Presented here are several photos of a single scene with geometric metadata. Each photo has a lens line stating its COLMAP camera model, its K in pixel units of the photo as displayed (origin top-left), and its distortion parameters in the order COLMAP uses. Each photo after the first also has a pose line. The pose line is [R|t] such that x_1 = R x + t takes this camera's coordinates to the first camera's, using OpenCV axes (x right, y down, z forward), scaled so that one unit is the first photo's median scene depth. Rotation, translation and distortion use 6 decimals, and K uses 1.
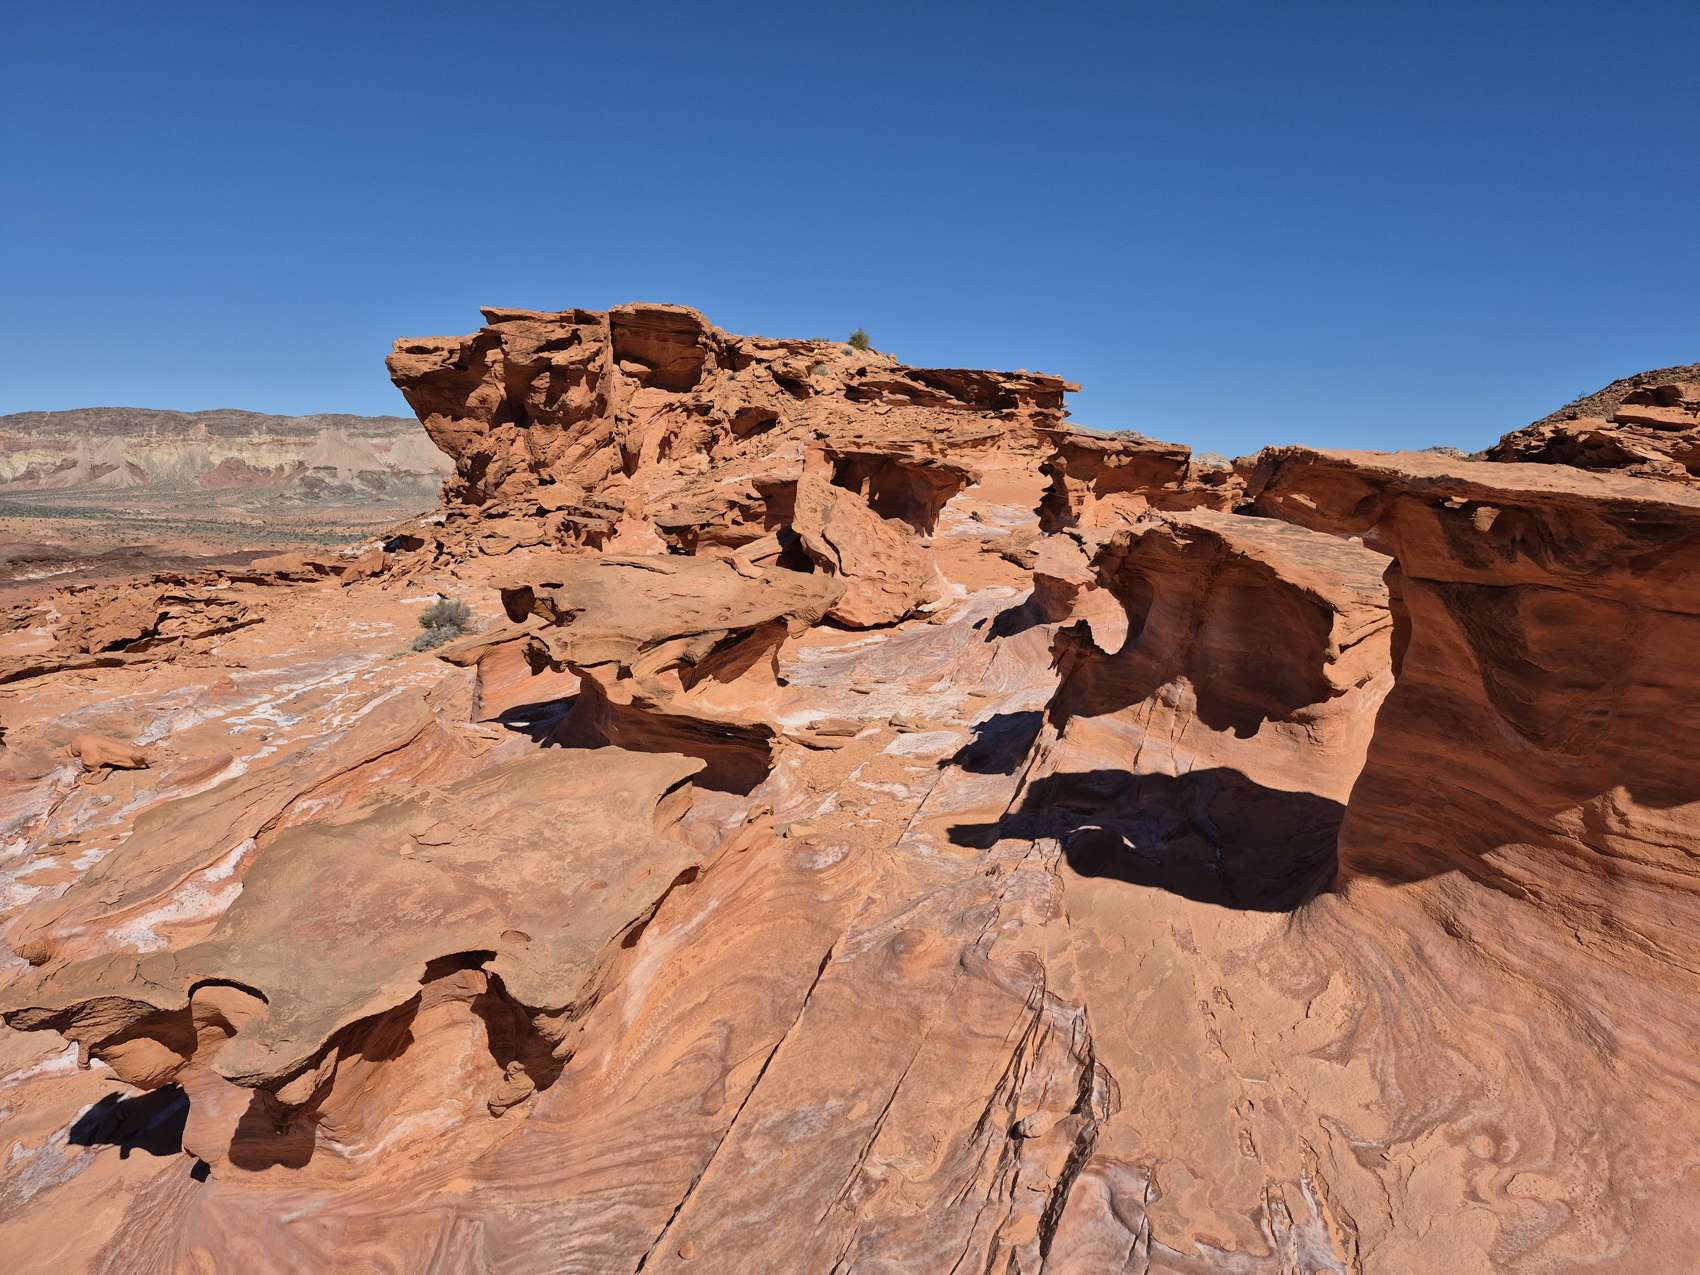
lens RADIAL K [[1165.9, 0, 859.7], [0, 1165.9, 623.3], [0, 0, 1]] dist [0.097779, -0.112085]
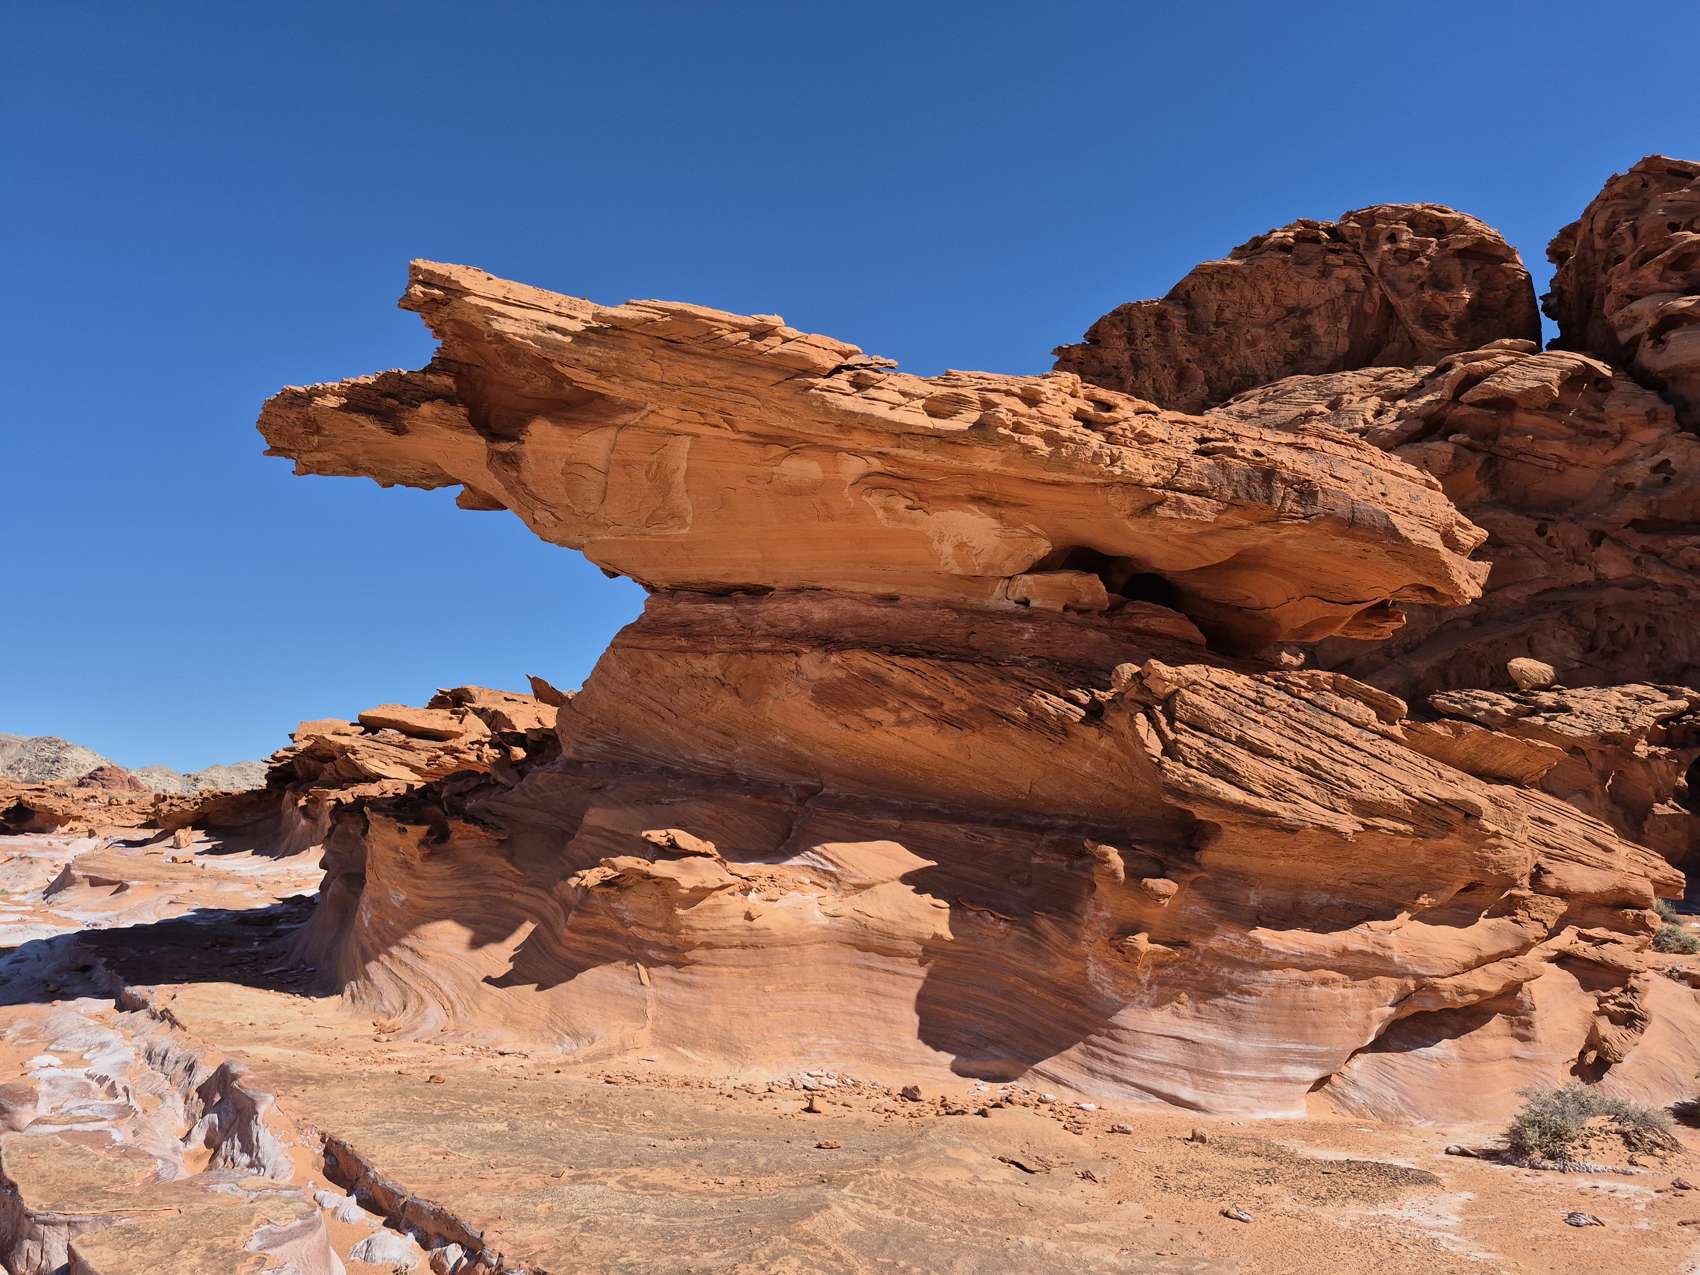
lens RADIAL K [[1165.9, 0, 858.4], [0, 1165.9, 610.5], [0, 0, 1]] dist [0.097779, -0.112085]
pose [[0.686155, 0.117341, 0.717930, 0.294044], [0.083206, 0.967769, -0.237699, -0.037139], [-0.722682, 0.222834, 0.654275, 0.273430]]
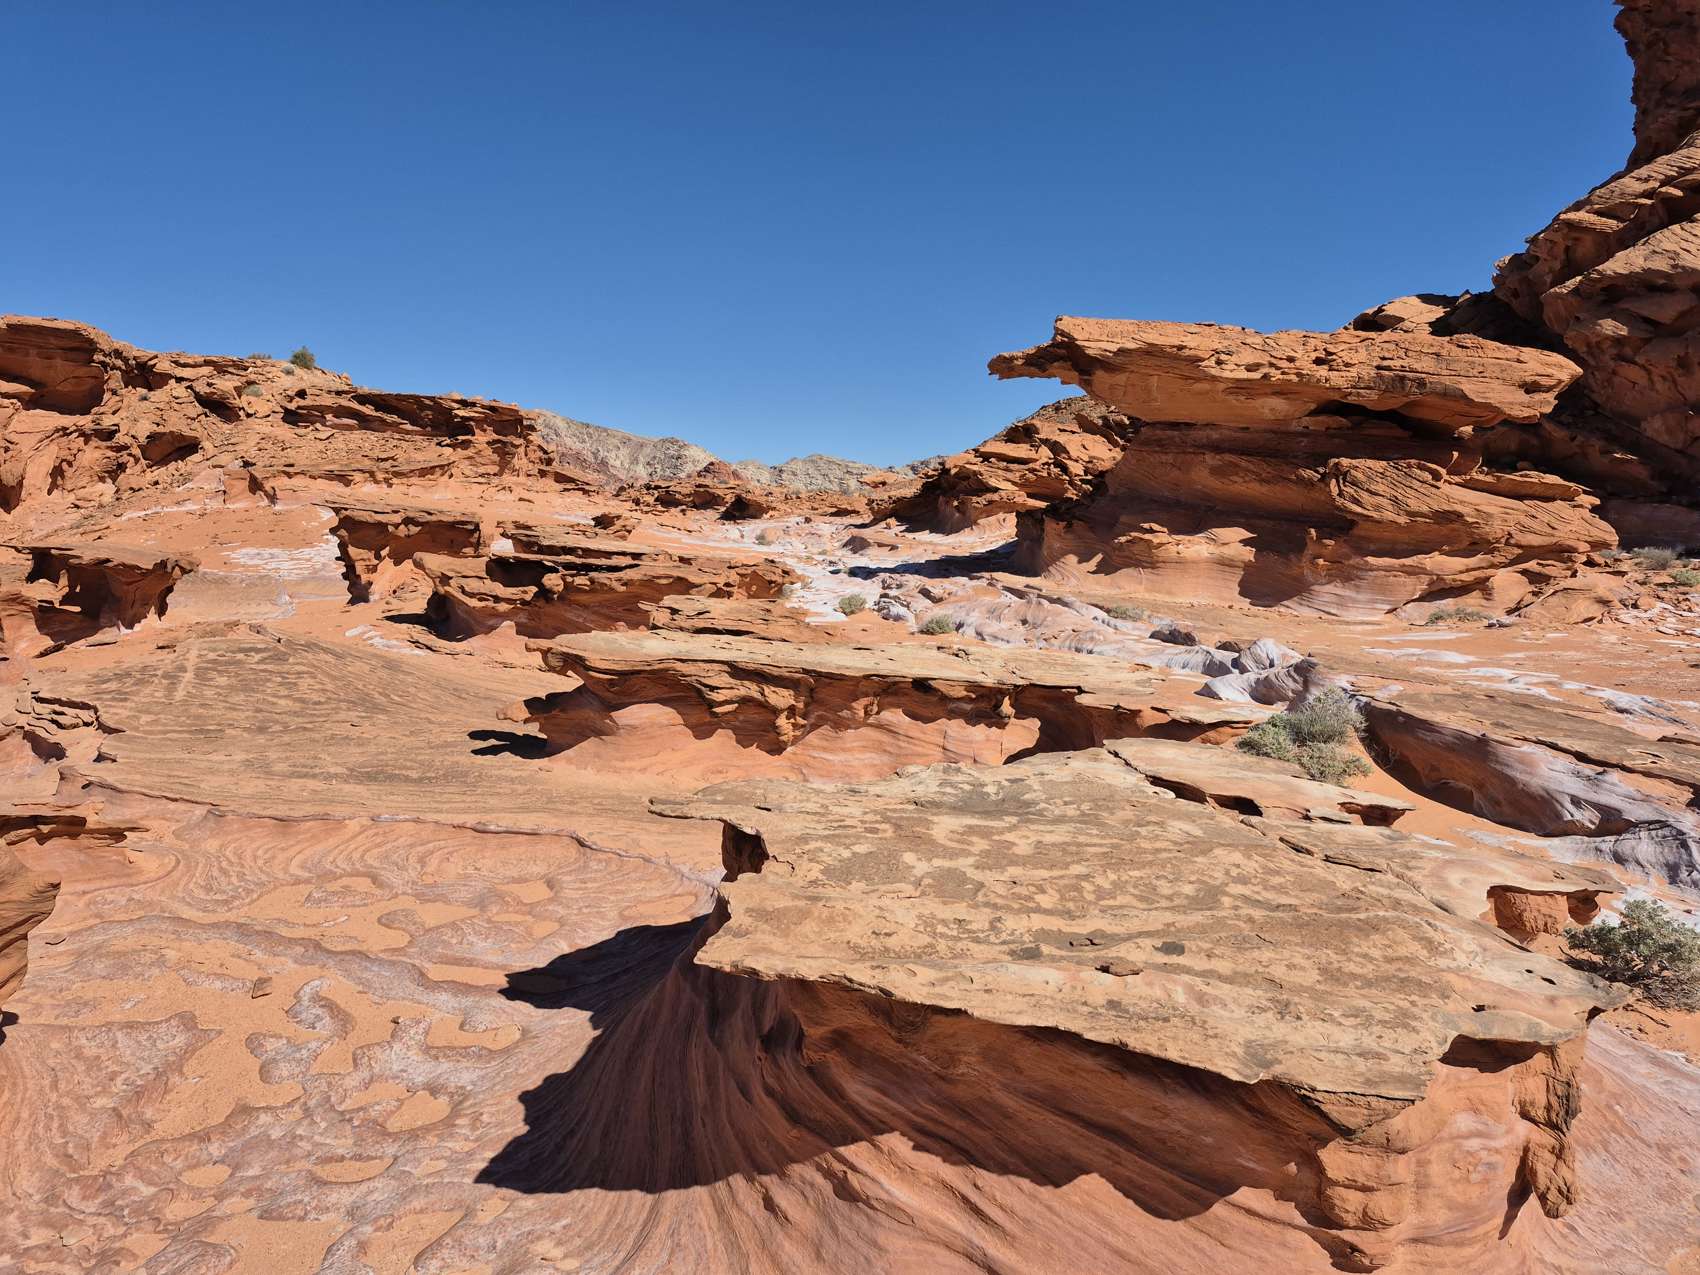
lens RADIAL K [[1165.9, 0, 833.0], [0, 1165.9, 616.6], [0, 0, 1]] dist [0.097779, -0.112085]
pose [[0.937127, -0.050247, 0.345353, 0.073569], [0.053759, 0.998554, -0.000593, -0.013634], [-0.344824, 0.019121, 0.938473, -0.049332]]
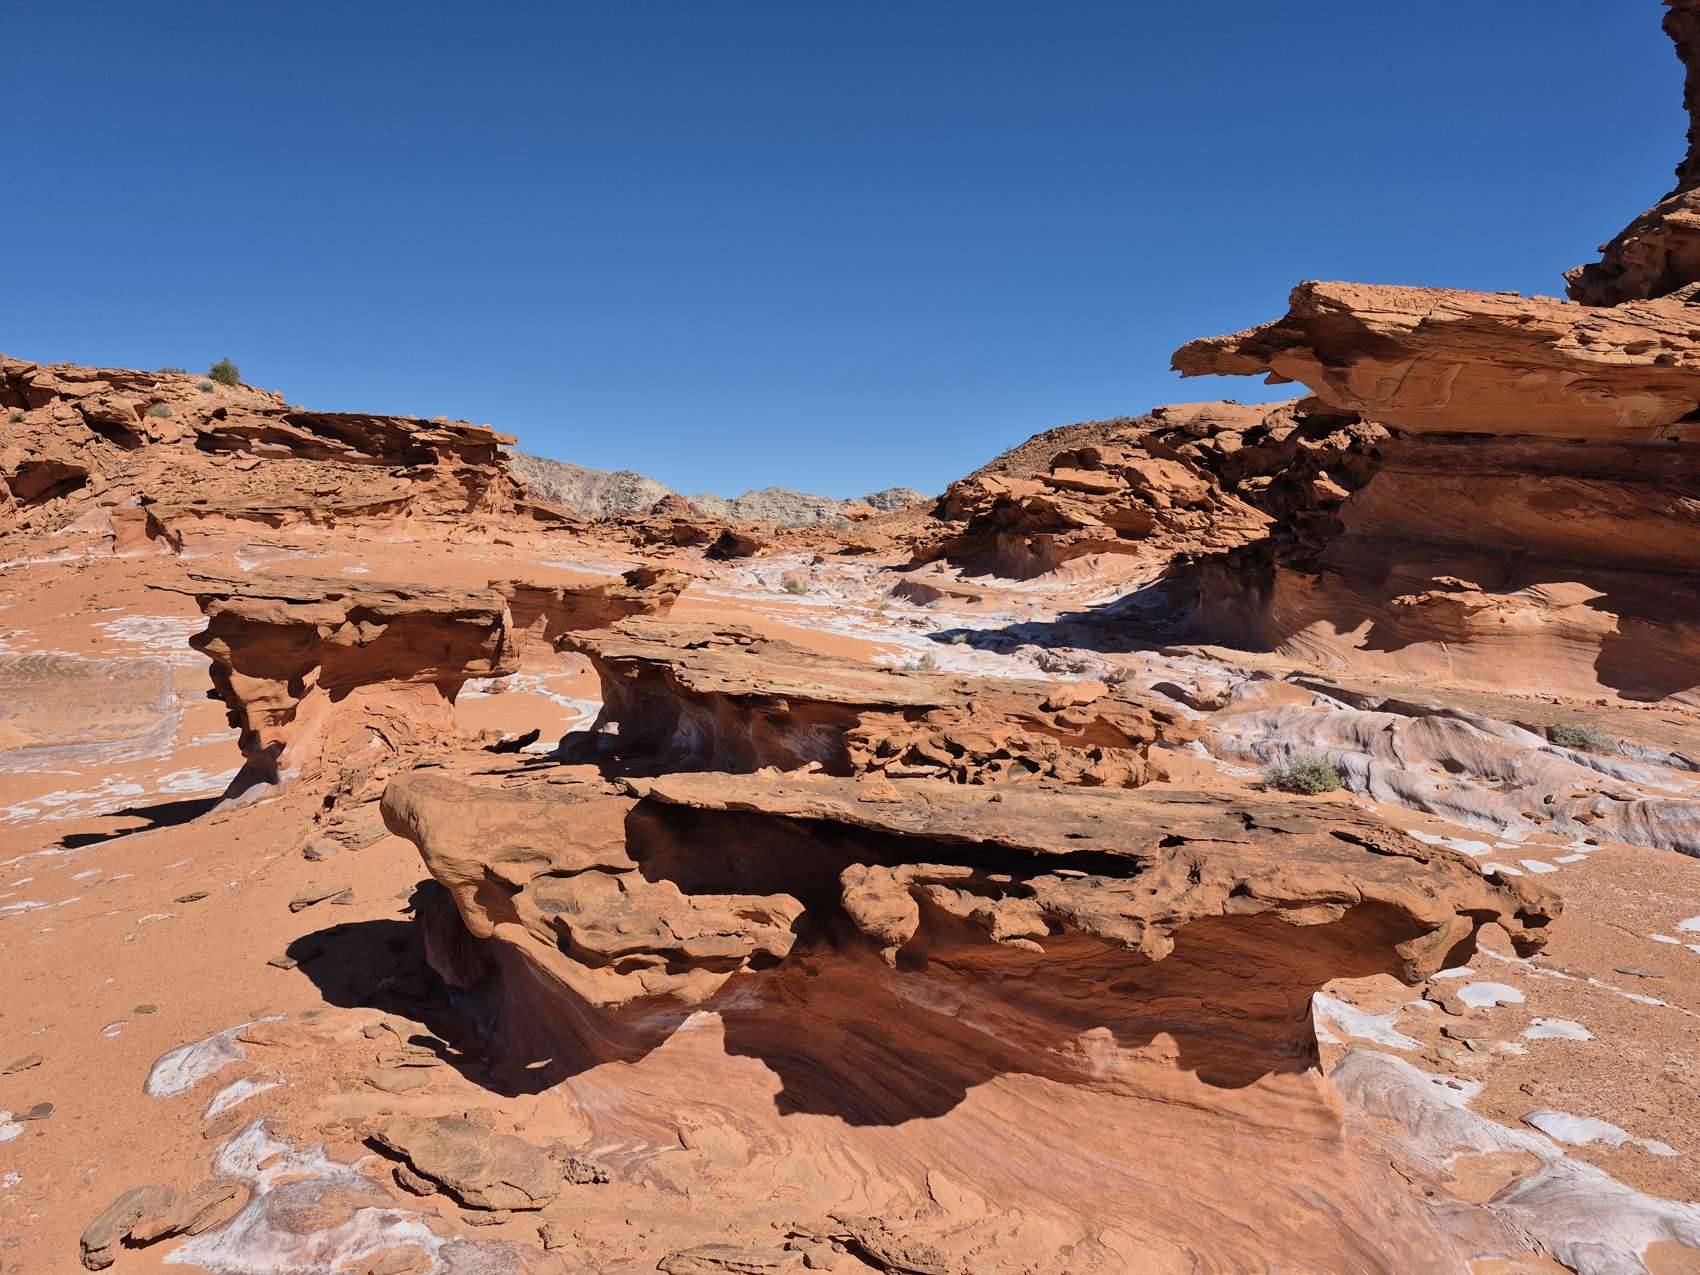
lens RADIAL K [[1165.9, 0, 851.9], [0, 1165.9, 621.3], [0, 0, 1]] dist [0.097779, -0.112085]
pose [[0.916871, -0.052600, 0.395704, 0.075329], [0.066260, 0.997583, -0.020923, -0.041573], [-0.393647, 0.045403, 0.918140, 0.149948]]
